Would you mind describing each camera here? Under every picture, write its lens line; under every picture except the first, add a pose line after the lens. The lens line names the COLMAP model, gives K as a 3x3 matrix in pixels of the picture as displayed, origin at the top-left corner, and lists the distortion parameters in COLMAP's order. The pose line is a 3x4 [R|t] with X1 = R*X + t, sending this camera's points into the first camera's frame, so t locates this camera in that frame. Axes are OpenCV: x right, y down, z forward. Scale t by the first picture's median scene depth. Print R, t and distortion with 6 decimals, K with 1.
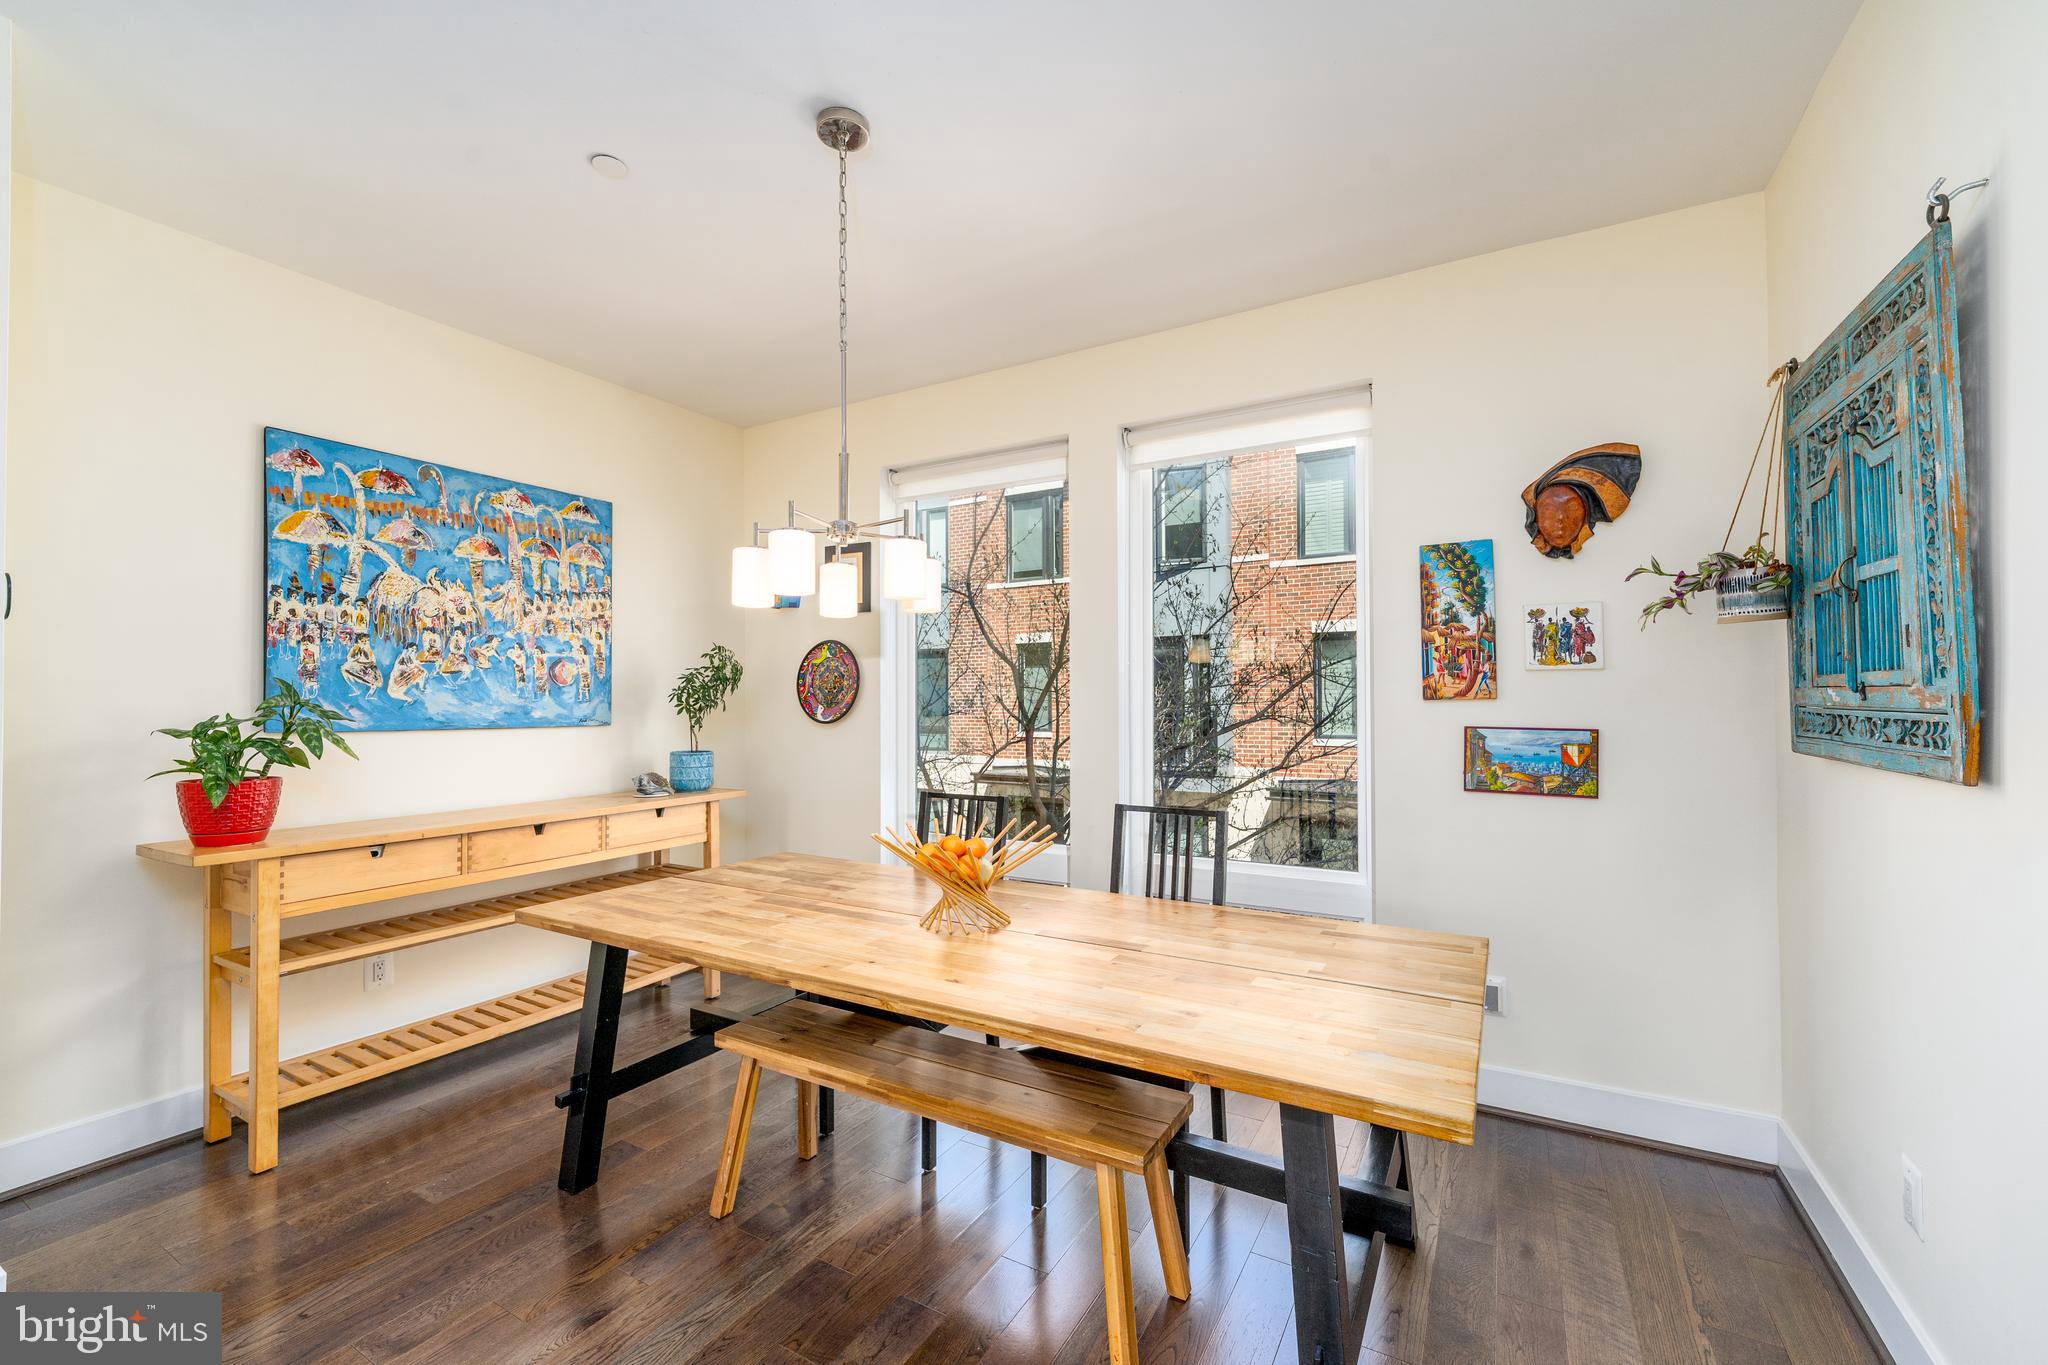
lens RADIAL K [[872.2, 0, 1024.0], [0, 872.2, 682.5], [0, 0, 1]] dist [-0.001632, -0.000286]
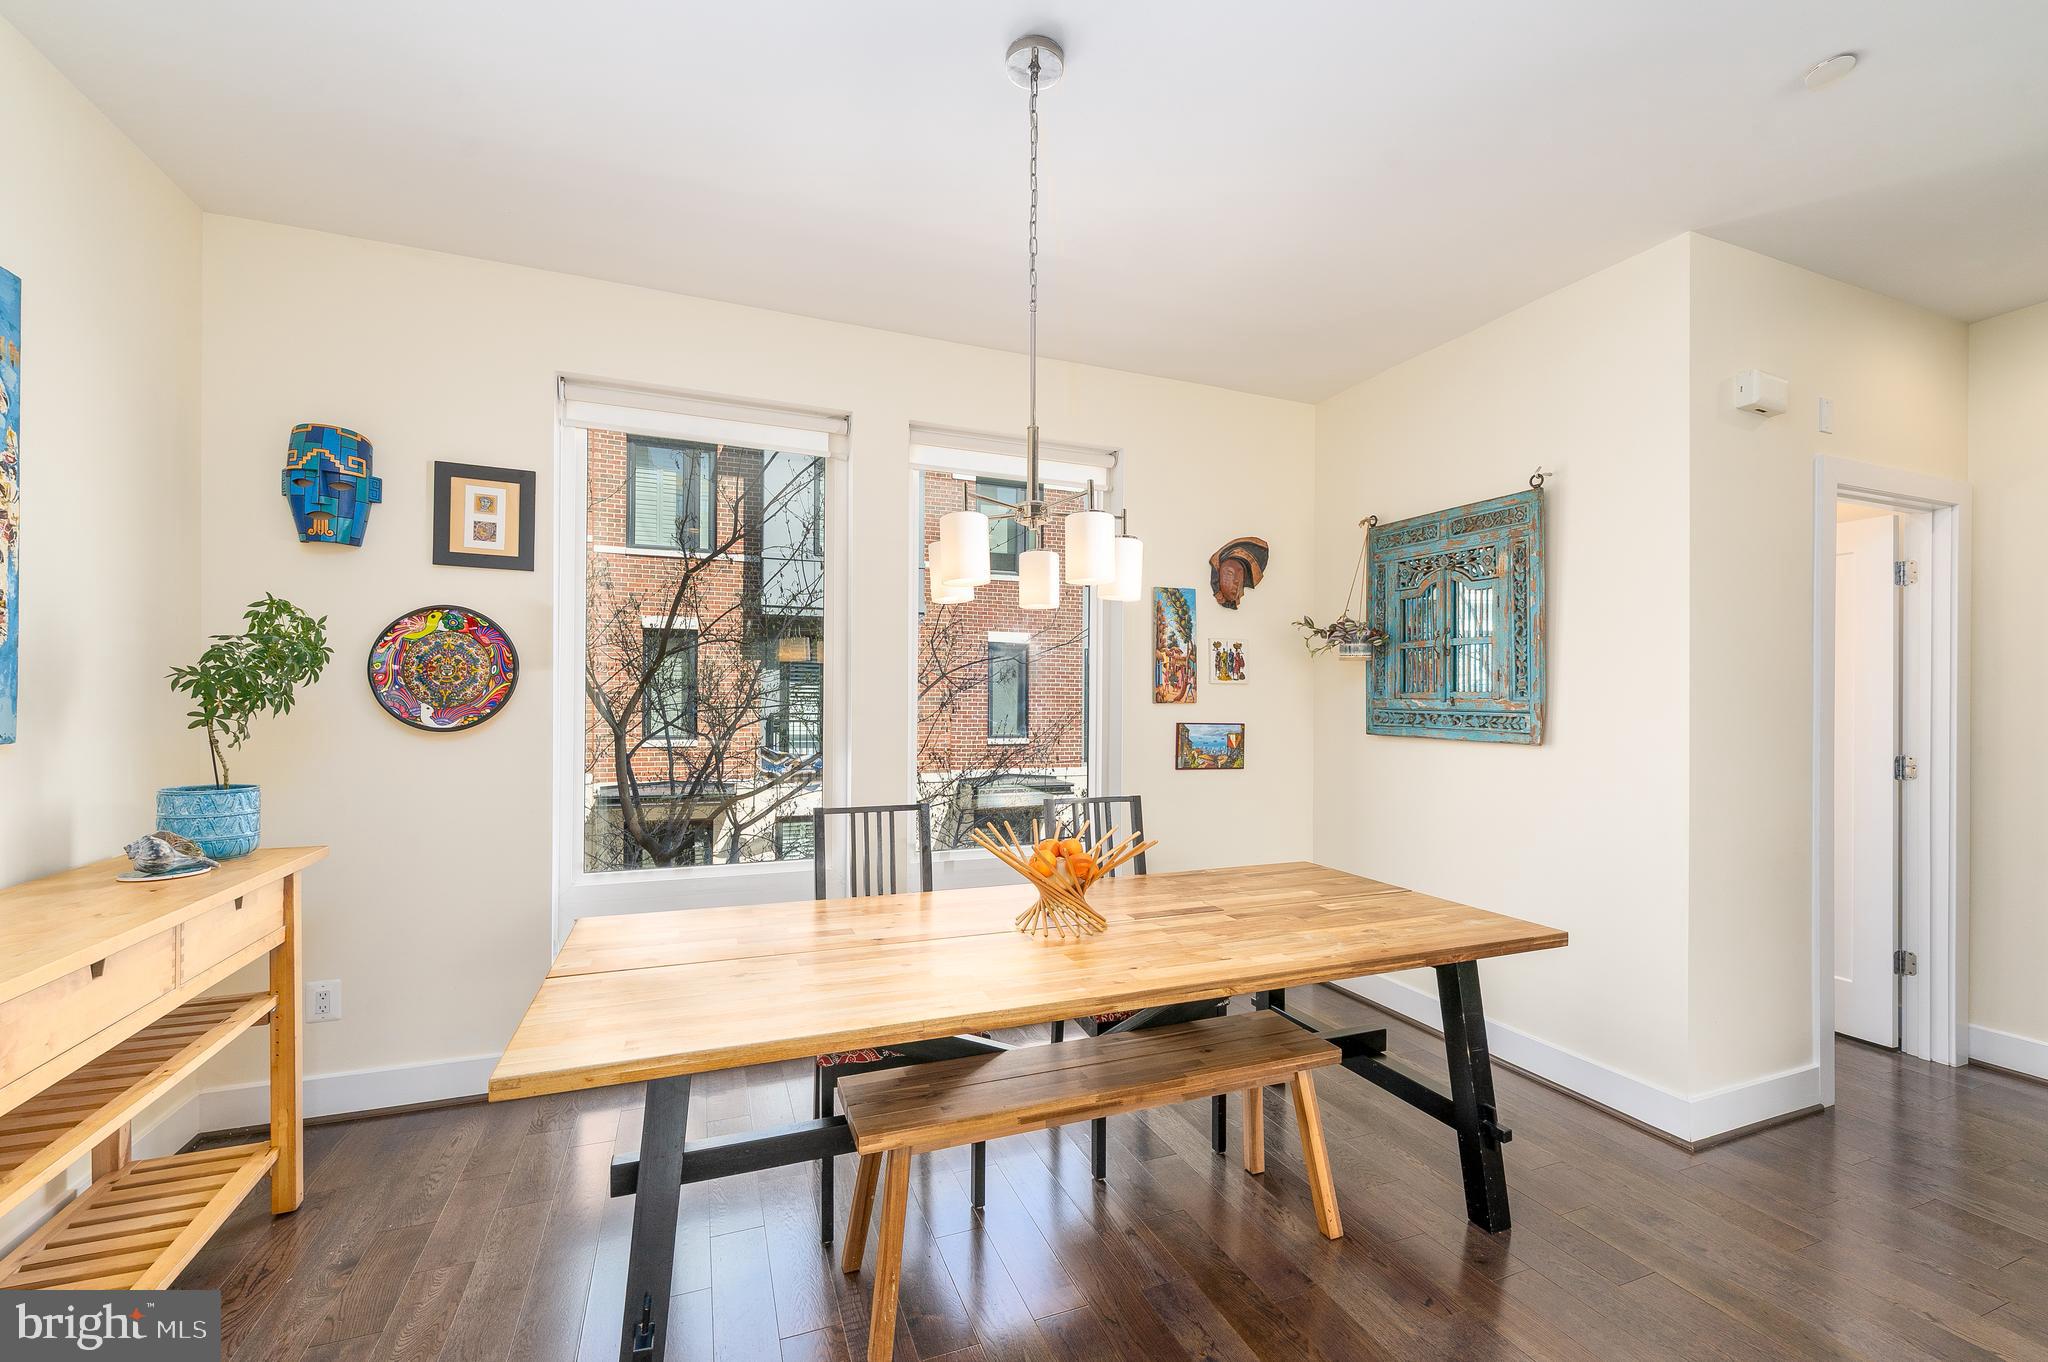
lens RADIAL K [[855.3, 0, 1079.0], [0, 855.3, 704.3], [0, 0, 1]] dist [-0.001509, -0.000122]
pose [[0.588223, 0.005101, 0.808682, -0.681971], [-0.026531, 0.999564, 0.012992, 0.007952], [-0.808263, -0.029097, 0.588102, 0.336468]]
